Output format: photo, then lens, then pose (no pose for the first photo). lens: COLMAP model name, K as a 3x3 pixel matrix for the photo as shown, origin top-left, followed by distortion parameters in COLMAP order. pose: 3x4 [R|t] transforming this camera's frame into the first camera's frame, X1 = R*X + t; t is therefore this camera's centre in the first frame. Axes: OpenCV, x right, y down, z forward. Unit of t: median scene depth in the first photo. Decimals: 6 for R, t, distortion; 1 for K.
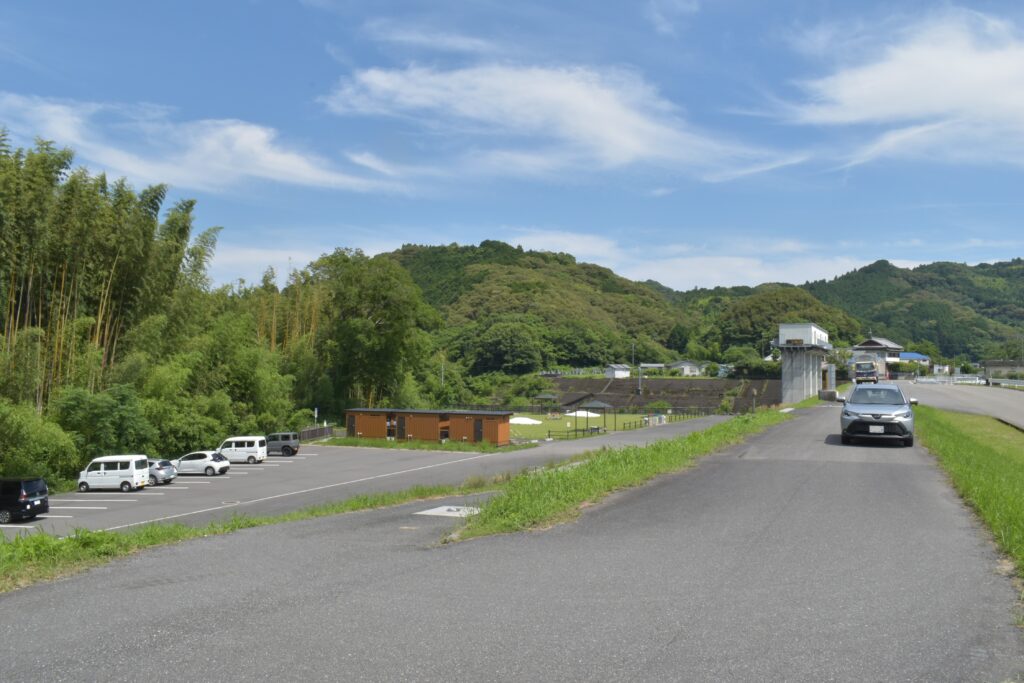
lens RADIAL K [[887.1, 0, 512.0], [0, 887.1, 341.5], [0, 0, 1]] dist [-0.006377, -0.000321]
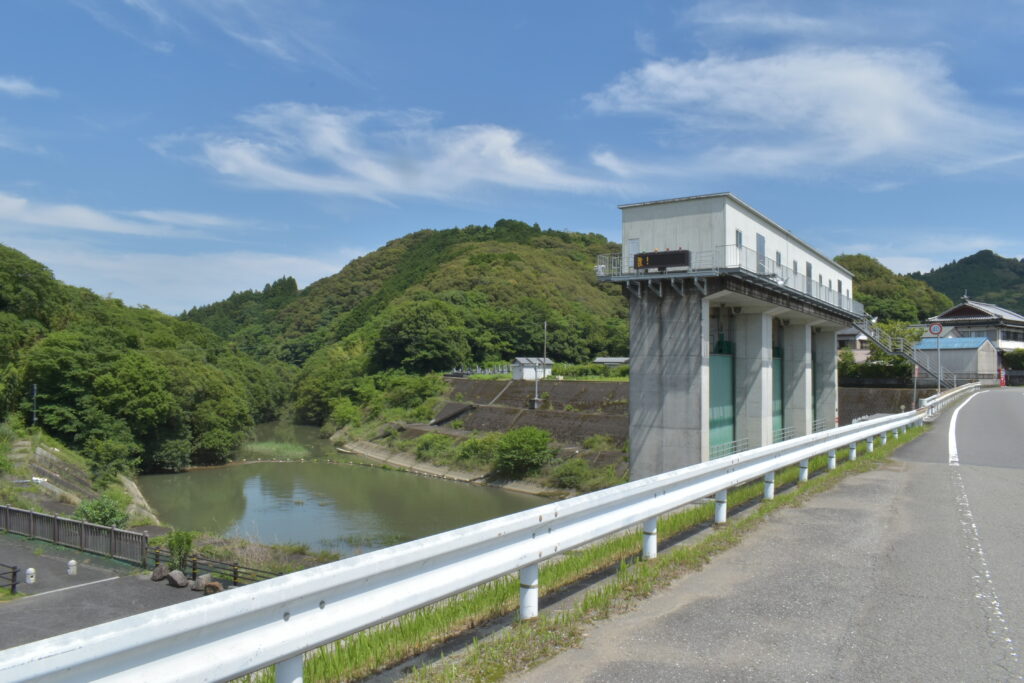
lens RADIAL K [[795.3, 0, 513.3], [0, 795.3, 363.3], [0, 0, 1]] dist [-0.007121, -0.001879]
pose [[0.990274, 0.001171, -0.139129, 0.143869], [0.002340, 0.999683, 0.025068, 0.012329], [0.139114, -0.025150, 0.989957, 0.349257]]
